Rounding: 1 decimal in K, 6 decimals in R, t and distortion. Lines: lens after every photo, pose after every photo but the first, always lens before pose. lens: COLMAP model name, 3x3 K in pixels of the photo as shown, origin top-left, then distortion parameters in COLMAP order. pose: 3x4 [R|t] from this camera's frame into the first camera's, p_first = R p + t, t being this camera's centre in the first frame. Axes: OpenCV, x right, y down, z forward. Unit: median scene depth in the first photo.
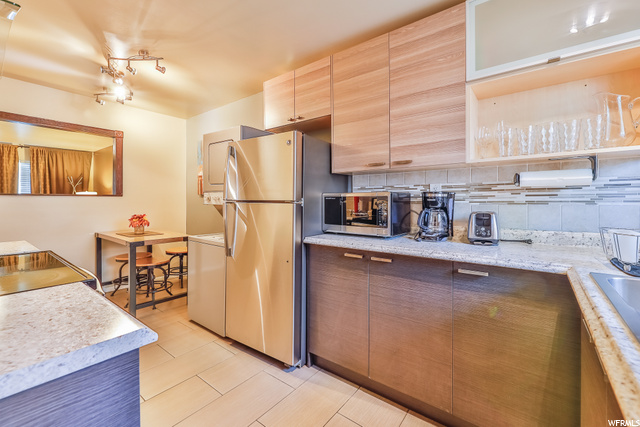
lens RADIAL K [[276.0, 0, 321.6], [0, 276.0, 201.4], [0, 0, 1]] dist [-0.001009, -0.000168]
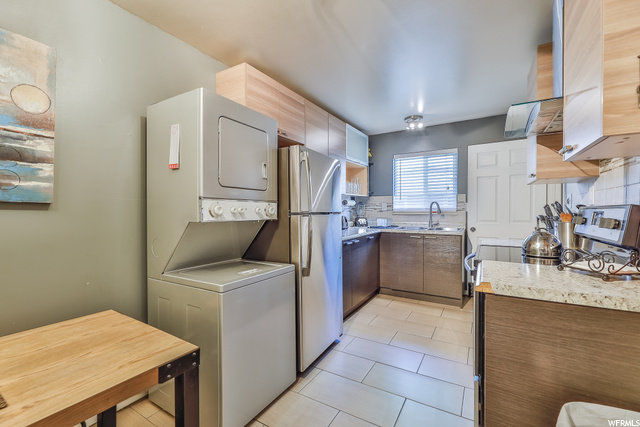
lens RADIAL K [[276.8, 0, 316.9], [0, 276.8, 211.4], [0, 0, 1]] dist [0.000792, -0.000034]
pose [[-0.106389, -0.008764, 0.994286, -0.425572], [0.005876, 0.999938, 0.009443, -0.006137], [-0.994307, 0.006848, -0.106331, 0.368587]]
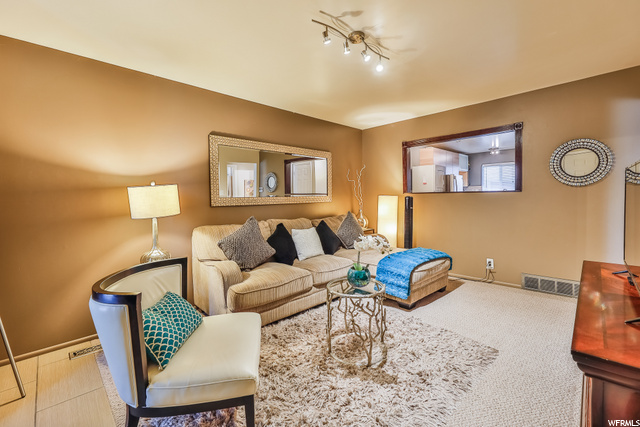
lens RADIAL K [[276.0, 0, 321.6], [0, 276.0, 201.4], [0, 0, 1]] dist [-0.001009, -0.000168]
pose [[0.123387, -0.039895, 0.991556, -1.180116], [0.005375, 0.999204, 0.039534, -0.019612], [-0.992344, 0.000452, 0.123504, 0.709338]]
